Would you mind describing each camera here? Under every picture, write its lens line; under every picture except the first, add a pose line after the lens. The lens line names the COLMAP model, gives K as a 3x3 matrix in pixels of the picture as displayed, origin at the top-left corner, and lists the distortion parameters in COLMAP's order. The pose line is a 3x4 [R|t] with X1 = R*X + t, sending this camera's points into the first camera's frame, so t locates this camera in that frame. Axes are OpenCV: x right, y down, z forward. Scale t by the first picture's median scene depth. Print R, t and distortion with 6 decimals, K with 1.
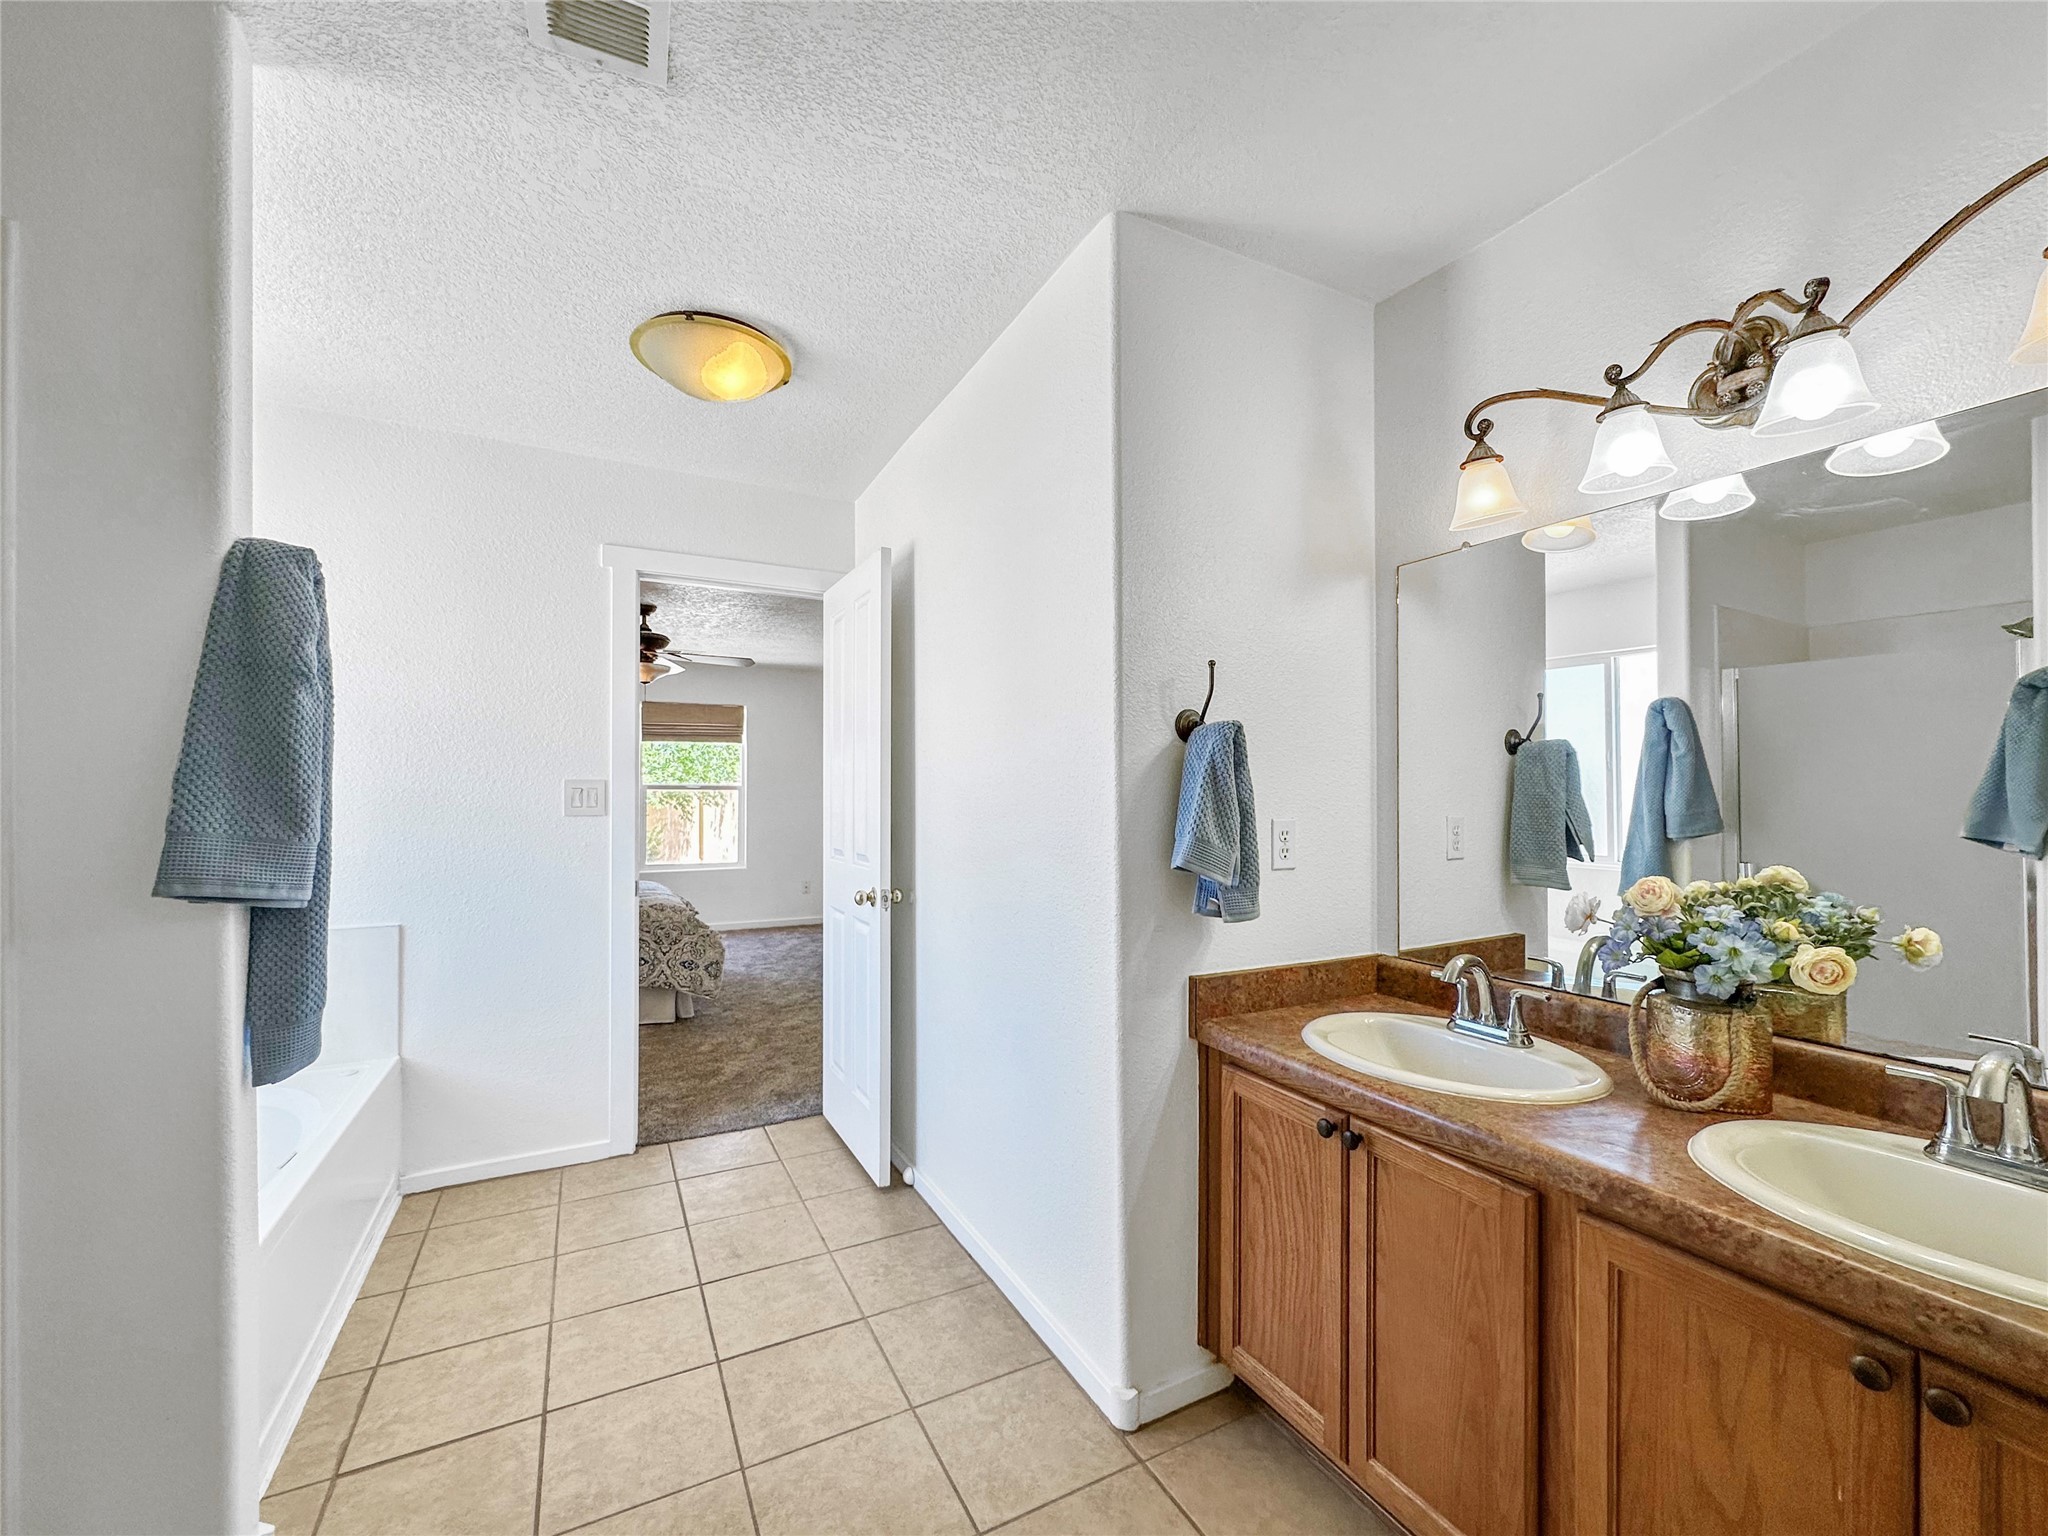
lens RADIAL K [[841.9, 0, 1031.4], [0, 841.9, 770.3], [0, 0, 1]] dist [-0.000533, -0.000423]
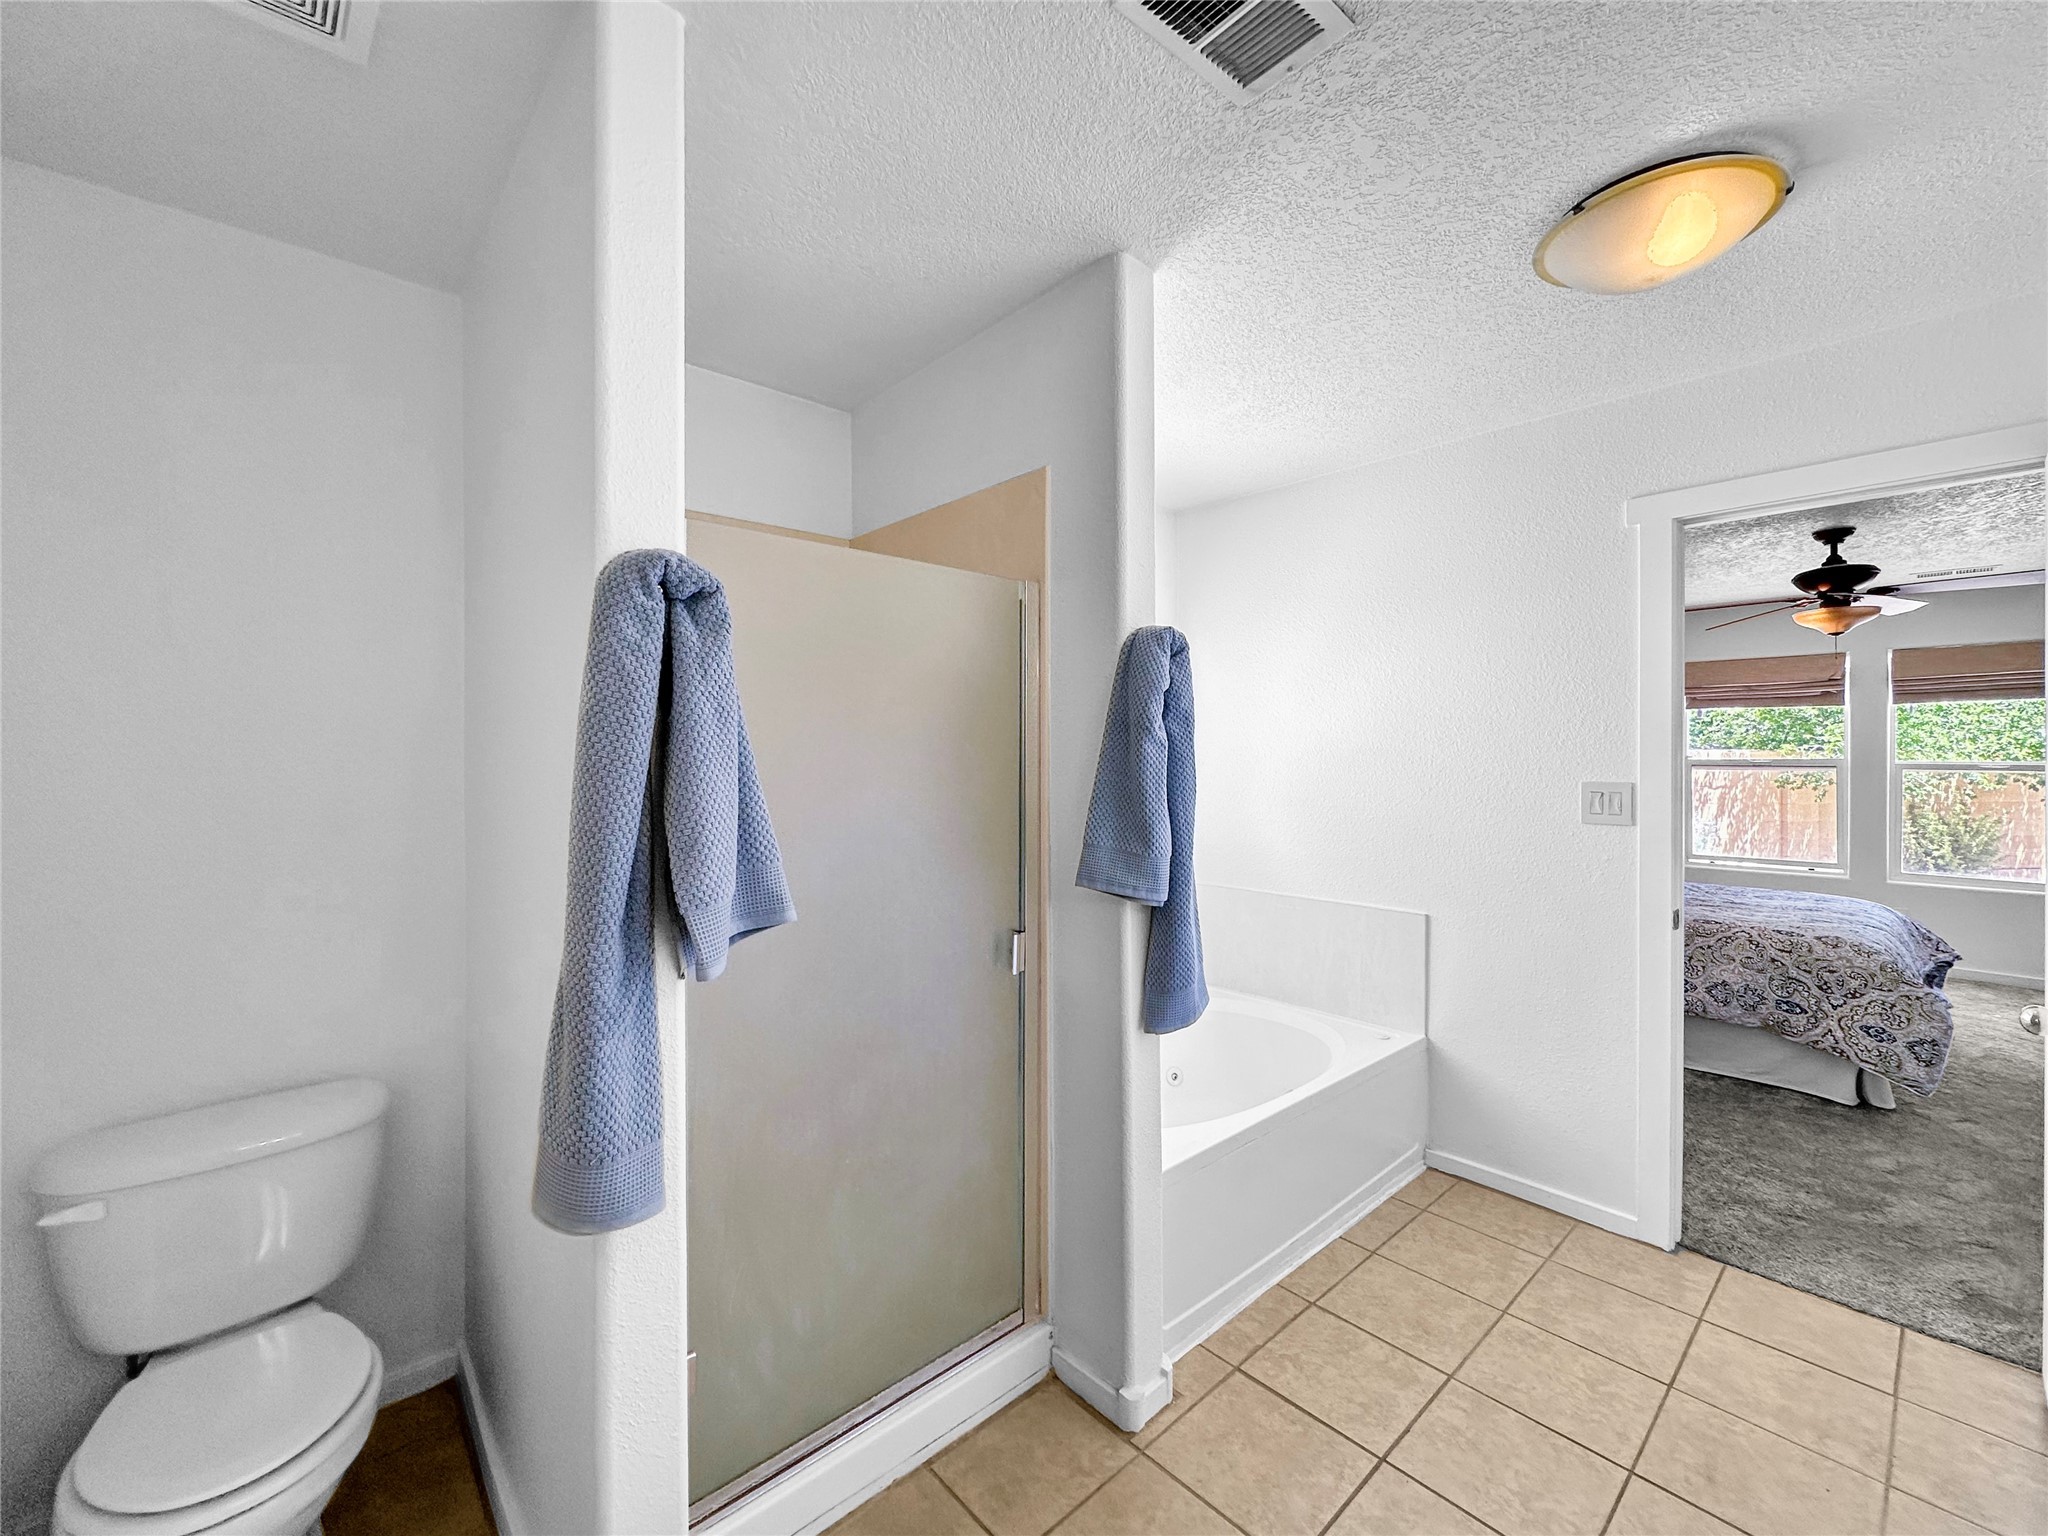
lens RADIAL K [[835.2, 0, 1023.9], [0, 835.2, 743.8], [0, 0, 1]] dist [-0.000474, 0.000390]
pose [[0.243017, -0.012368, -0.969943, 0.173681], [0.026510, 0.999630, -0.006104, -0.044179], [0.969660, -0.024230, 0.243255, 0.249734]]
